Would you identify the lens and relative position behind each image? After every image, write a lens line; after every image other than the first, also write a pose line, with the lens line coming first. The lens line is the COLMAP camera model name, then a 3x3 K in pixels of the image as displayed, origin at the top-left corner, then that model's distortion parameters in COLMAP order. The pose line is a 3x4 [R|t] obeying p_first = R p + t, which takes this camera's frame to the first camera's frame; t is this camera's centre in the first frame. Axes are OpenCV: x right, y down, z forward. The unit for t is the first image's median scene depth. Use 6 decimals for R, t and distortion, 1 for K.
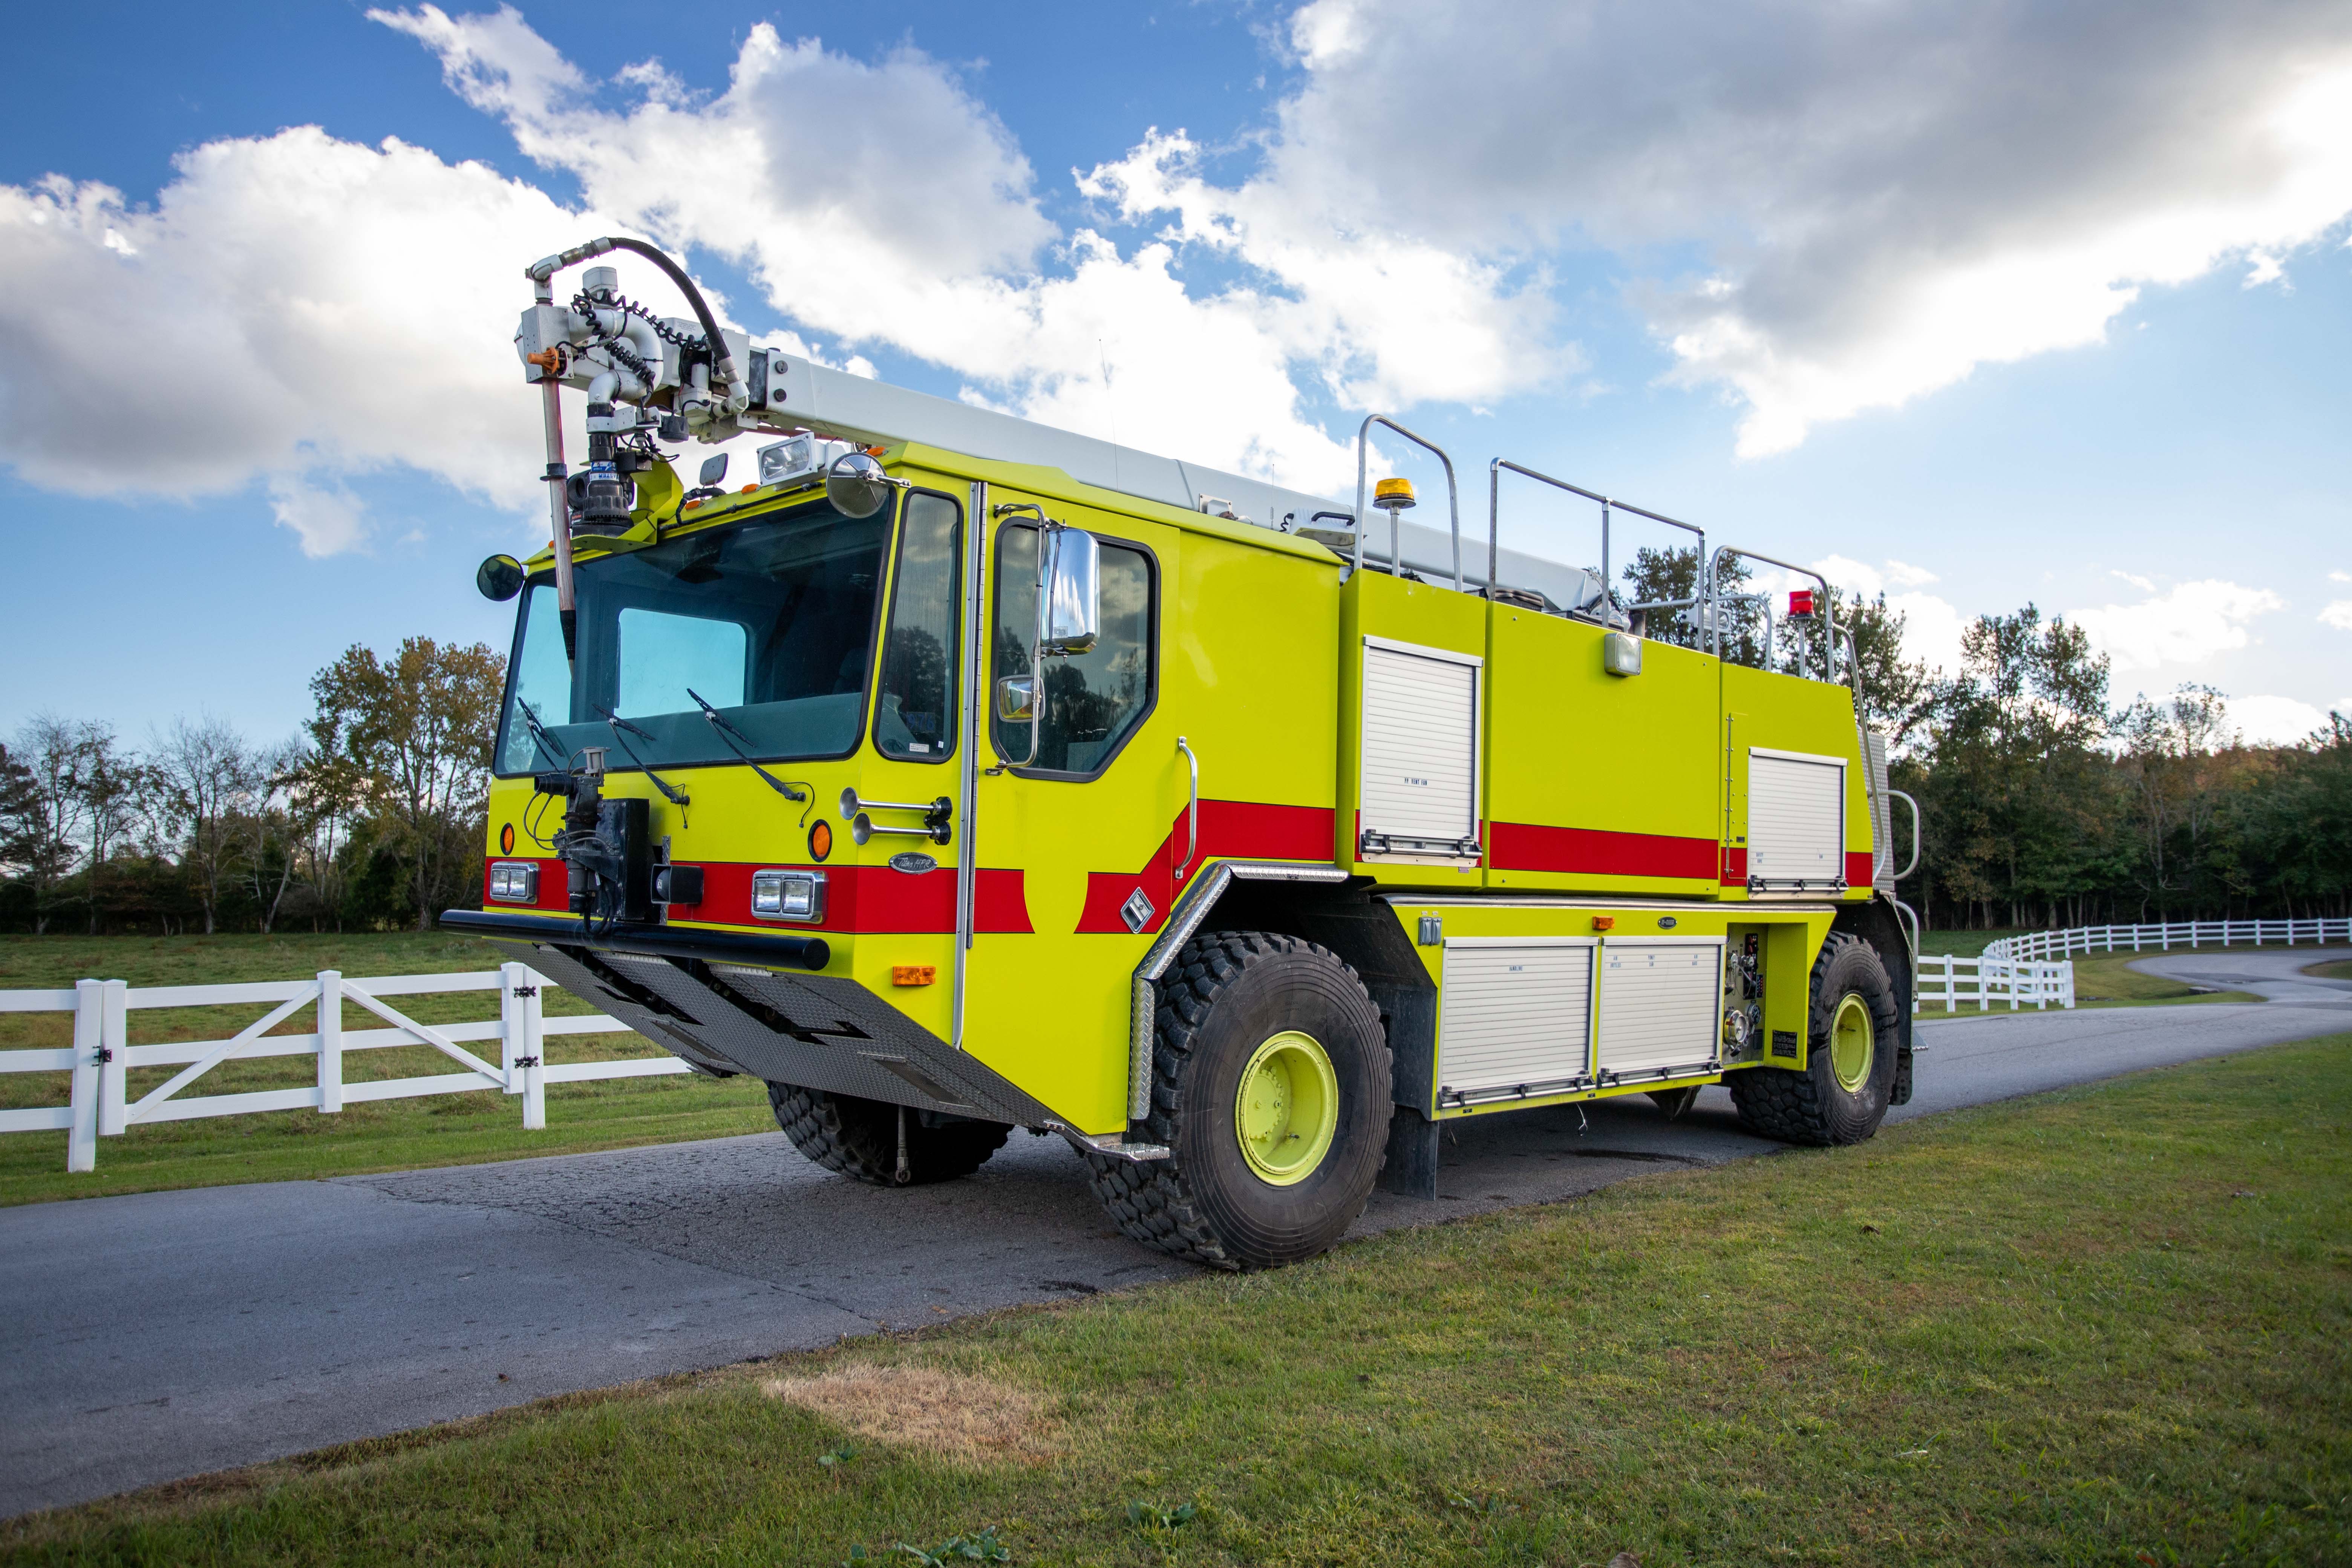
lens RADIAL K [[1696.8, 0, 1175.3], [0, 1696.8, 646.1], [0, 0, 1]] dist [-0.001729, -0.001153]
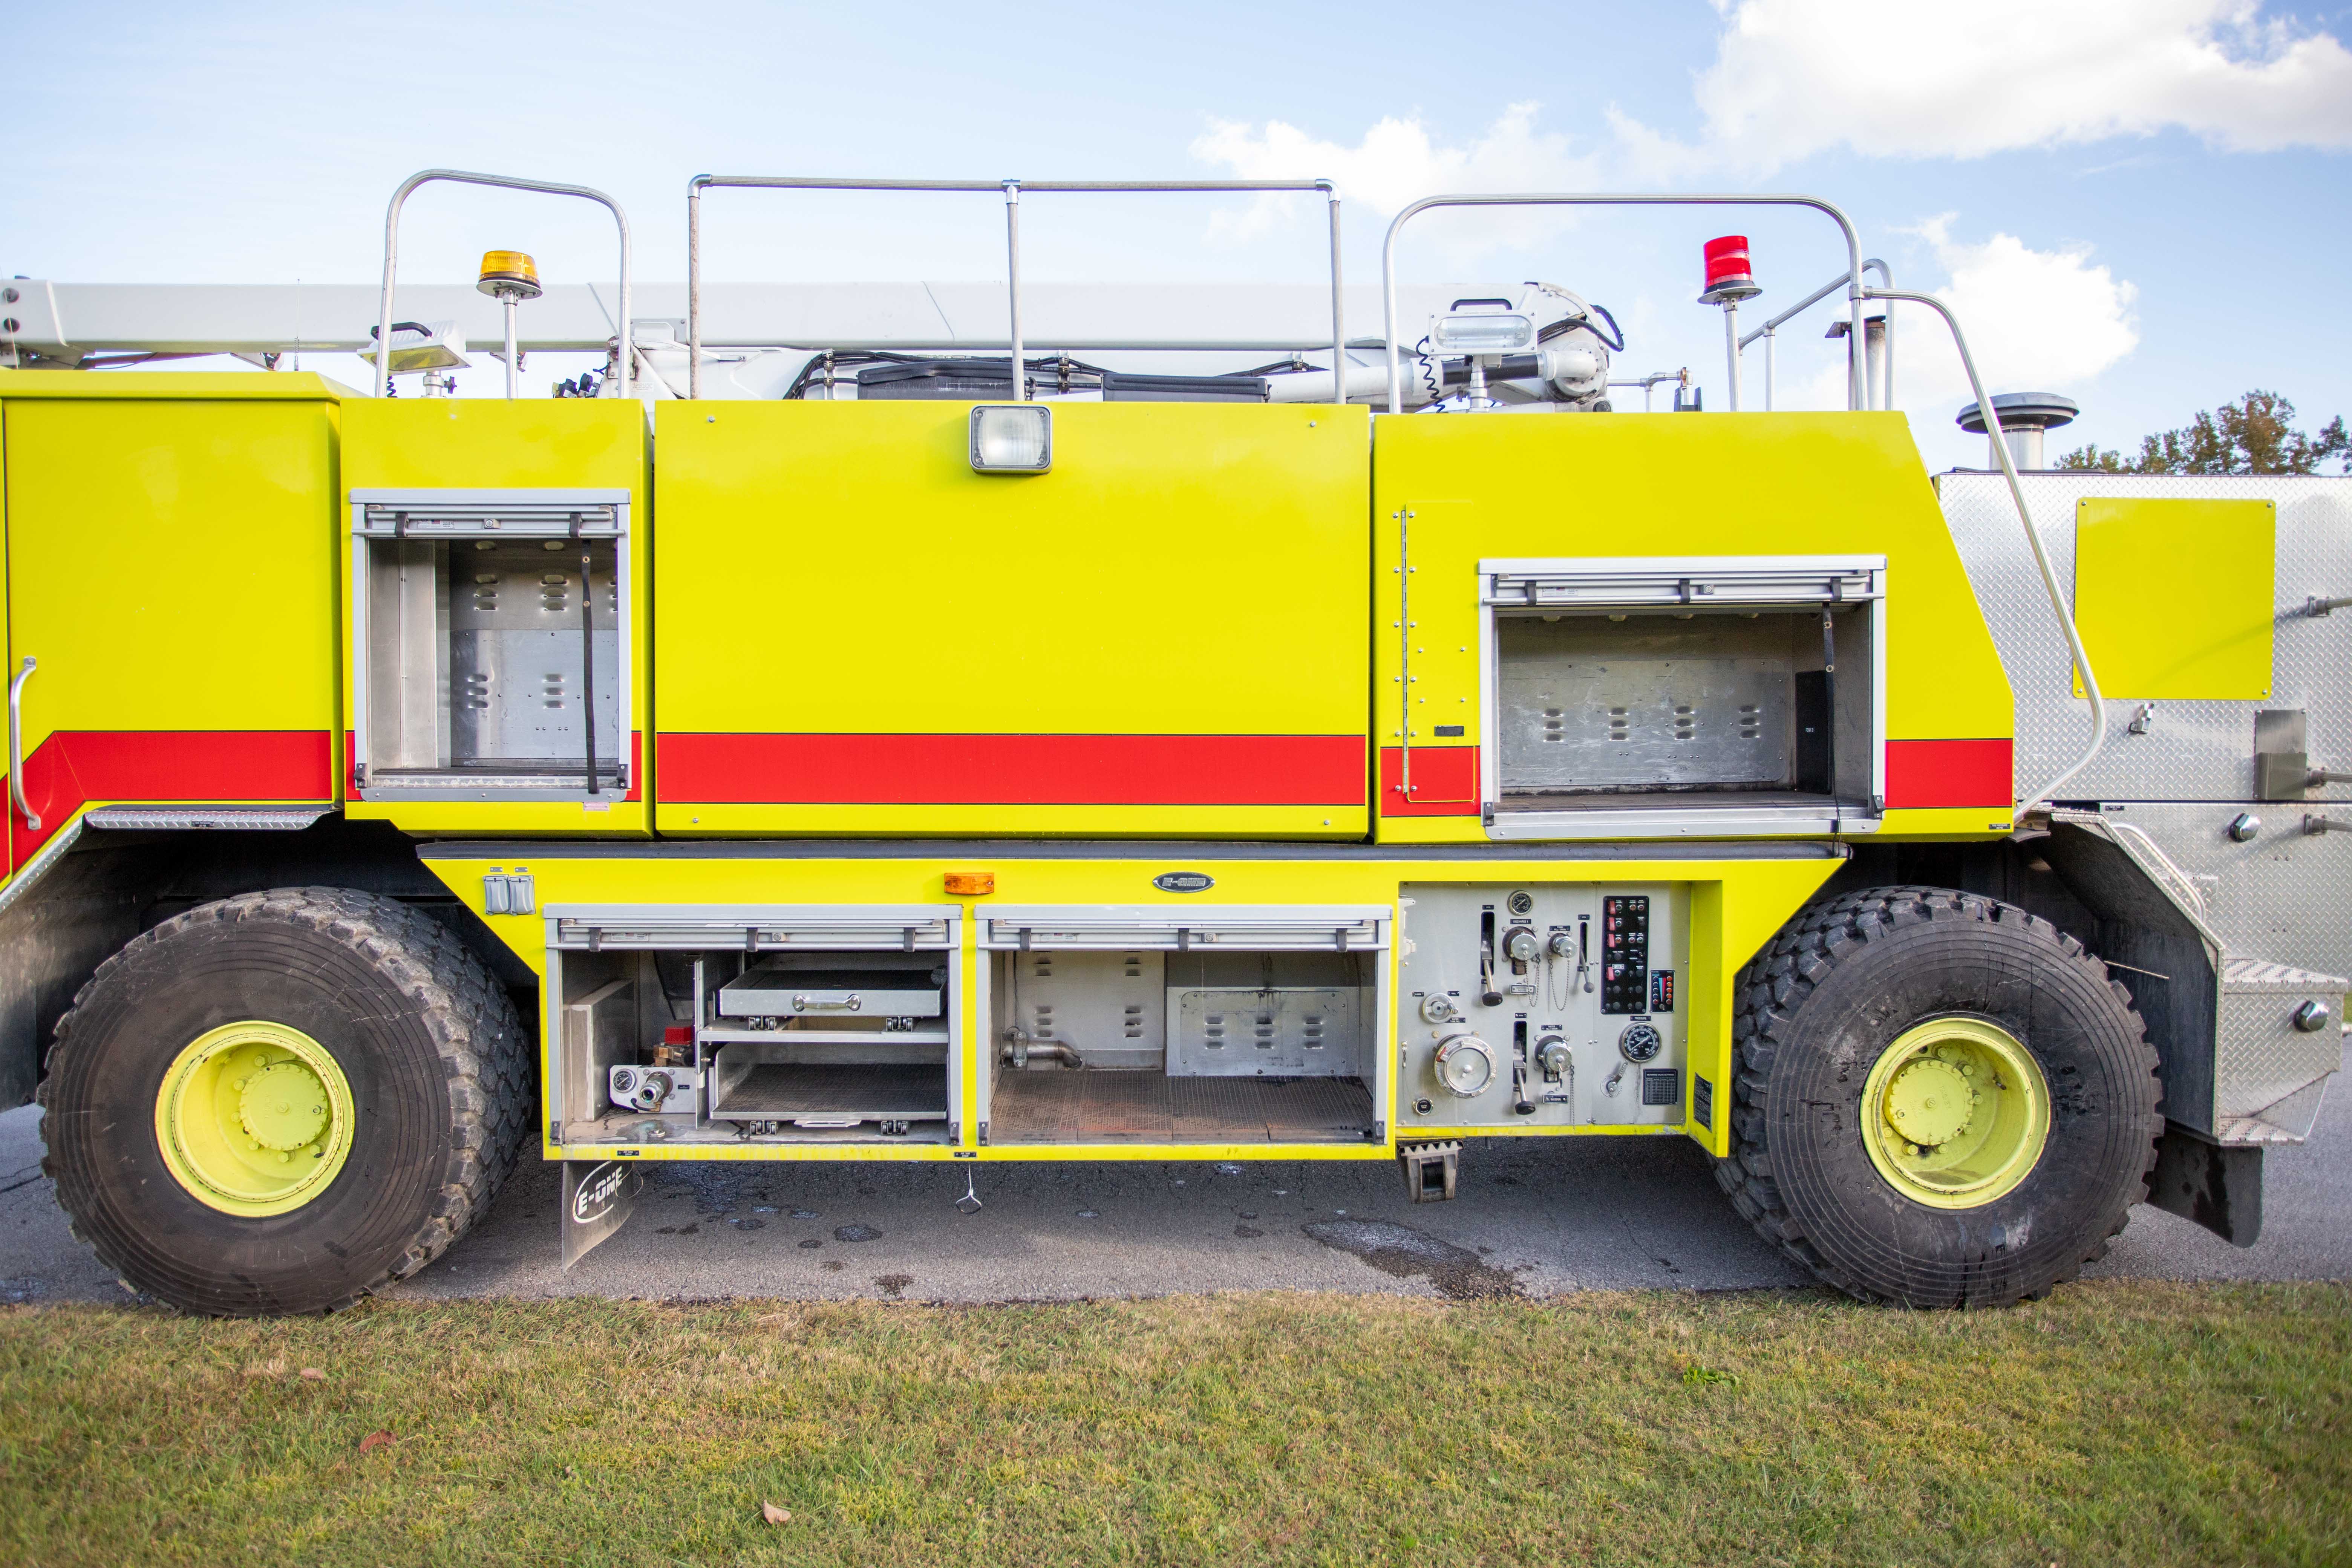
lens RADIAL K [[1581.5, 0, 1176.0], [0, 1581.5, 784.0], [0, 0, 1]] dist [-0.046707, 0.052659]
pose [[0.711878, -0.040984, -0.701106, 0.729447], [0.114848, 0.991651, 0.058644, 0.105509], [0.692849, -0.122268, 0.710641, 0.669262]]
